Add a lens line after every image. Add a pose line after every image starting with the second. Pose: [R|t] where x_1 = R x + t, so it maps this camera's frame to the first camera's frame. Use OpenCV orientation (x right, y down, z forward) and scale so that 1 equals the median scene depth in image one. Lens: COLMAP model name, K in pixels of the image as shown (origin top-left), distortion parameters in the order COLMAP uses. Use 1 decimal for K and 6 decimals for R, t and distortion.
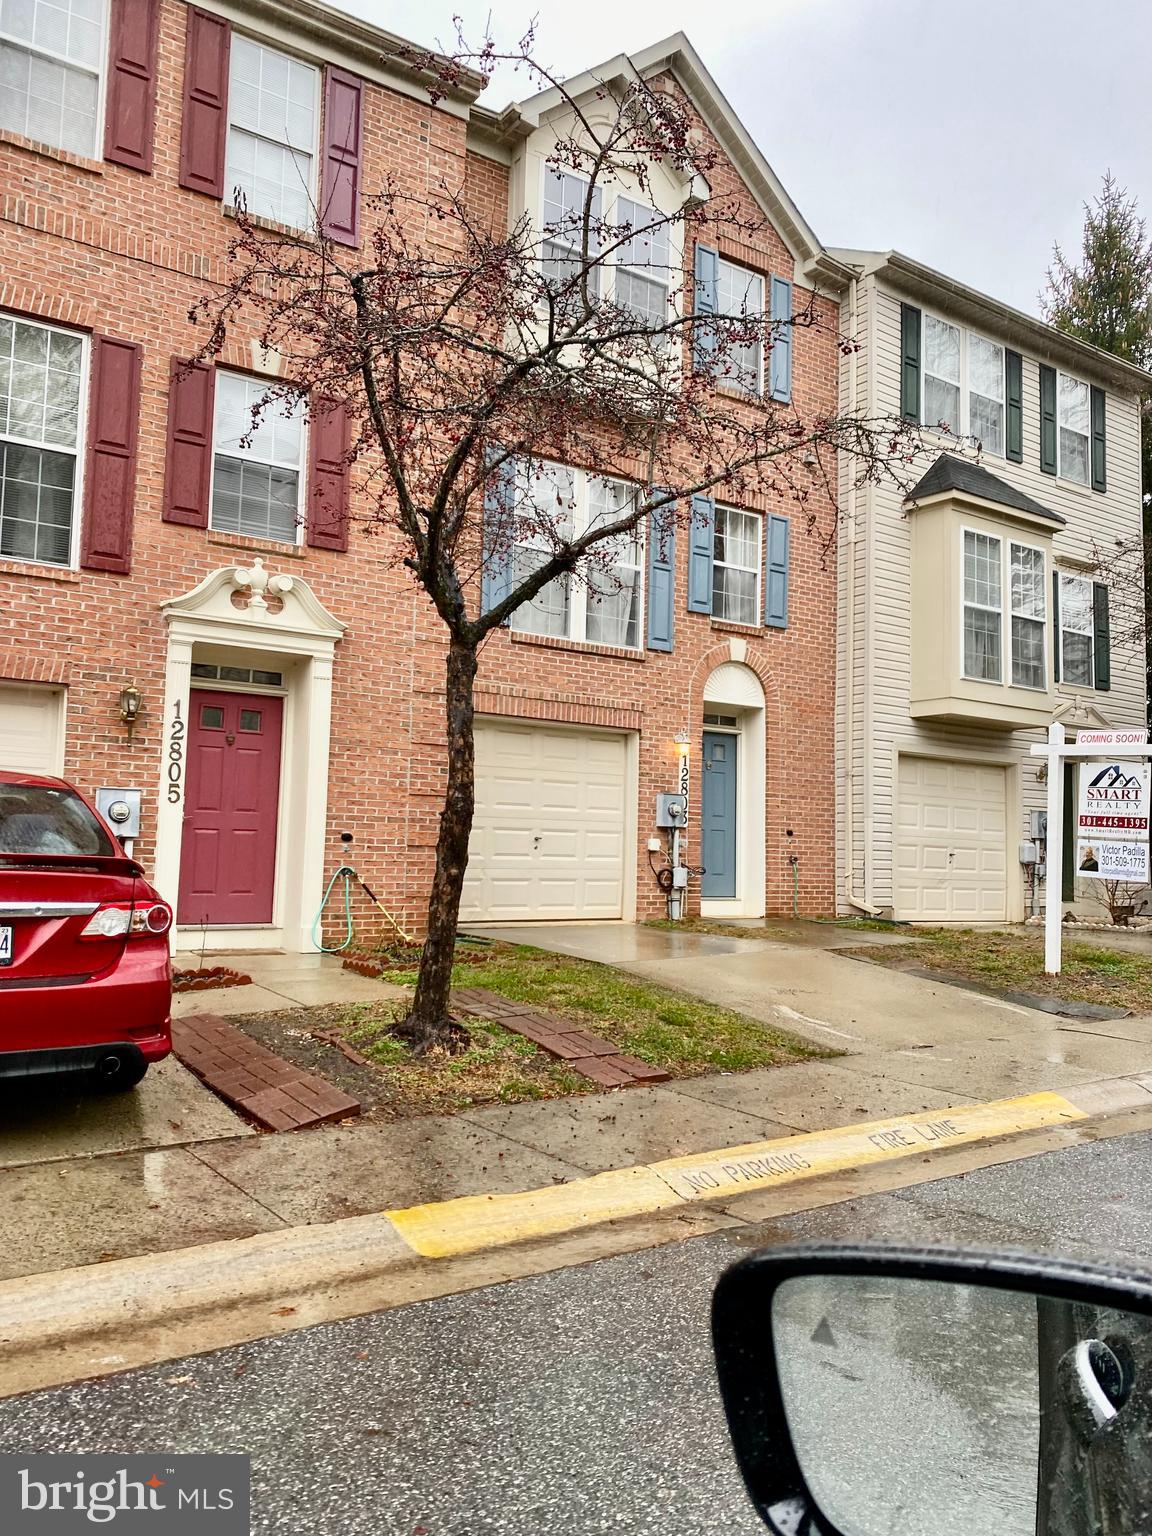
lens RADIAL K [[1145.9, 0, 576.0], [0, 1145.9, 768.0], [0, 0, 1]] dist [0.088483, -0.145062]
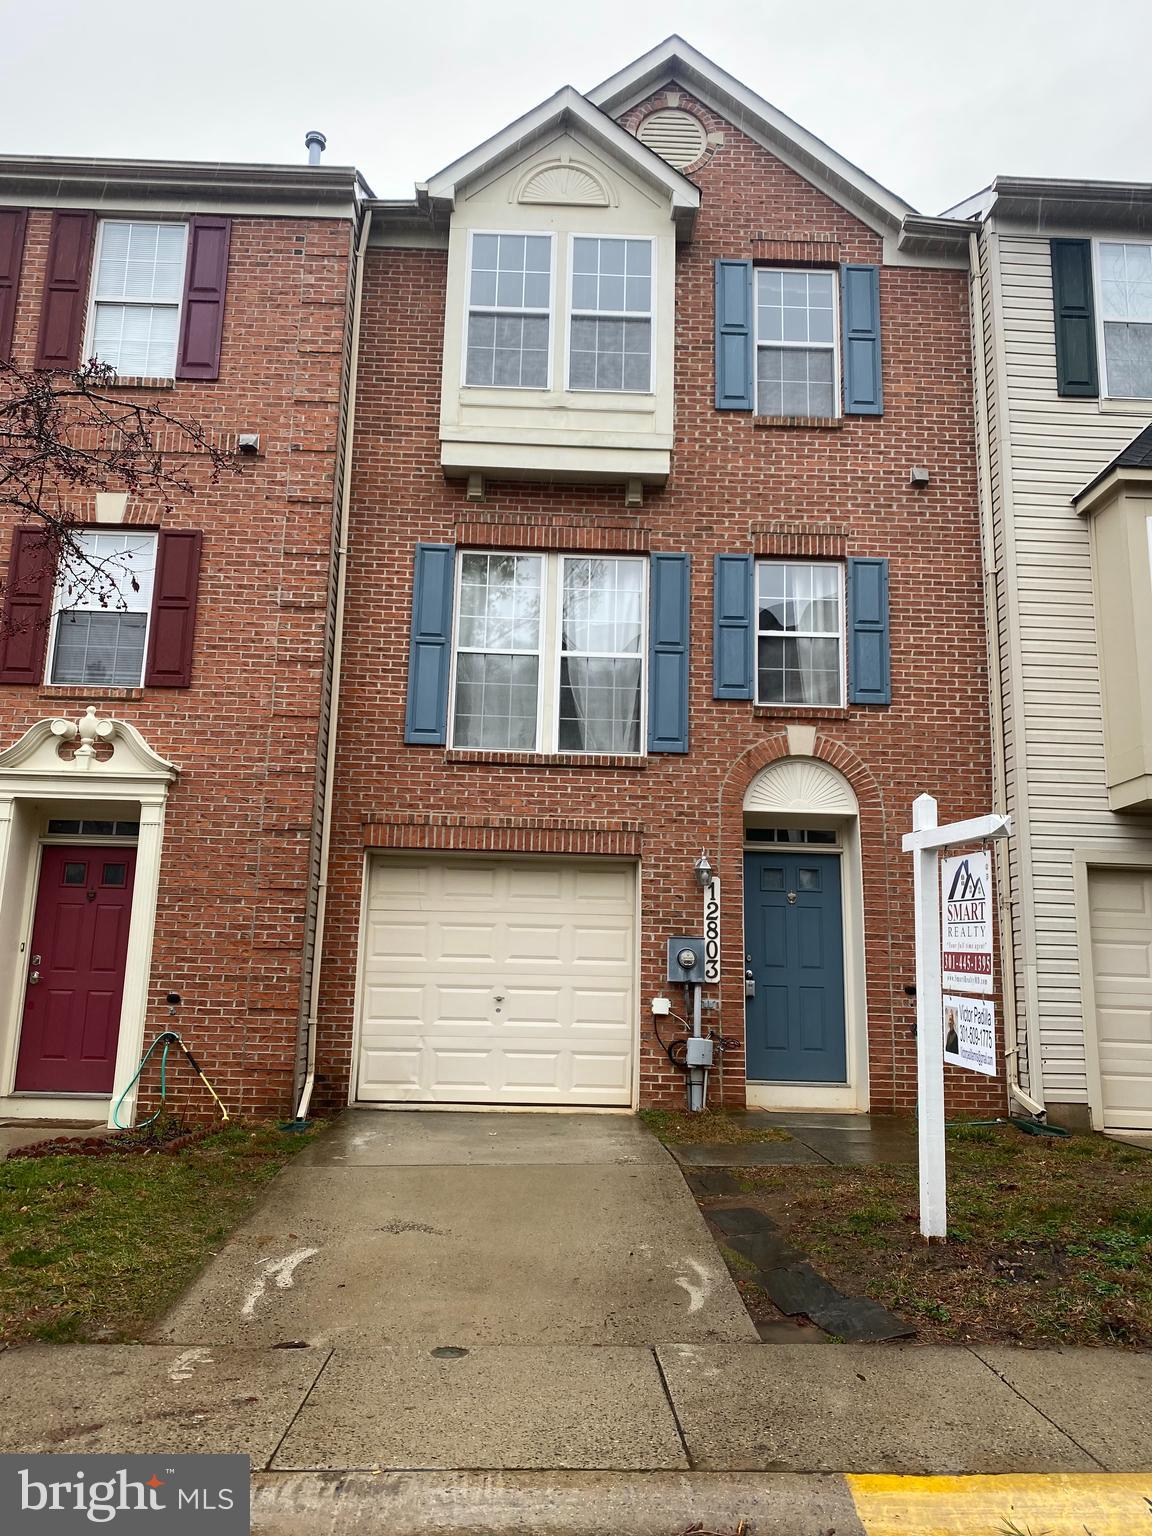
lens RADIAL K [[1145.9, 0, 576.0], [0, 1145.9, 768.0], [0, 0, 1]] dist [0.088483, -0.145062]
pose [[0.836689, -0.109915, -0.536536, 0.468526], [0.035758, 0.988527, -0.146749, 0.021721], [0.546510, 0.103598, 0.831020, 0.336634]]
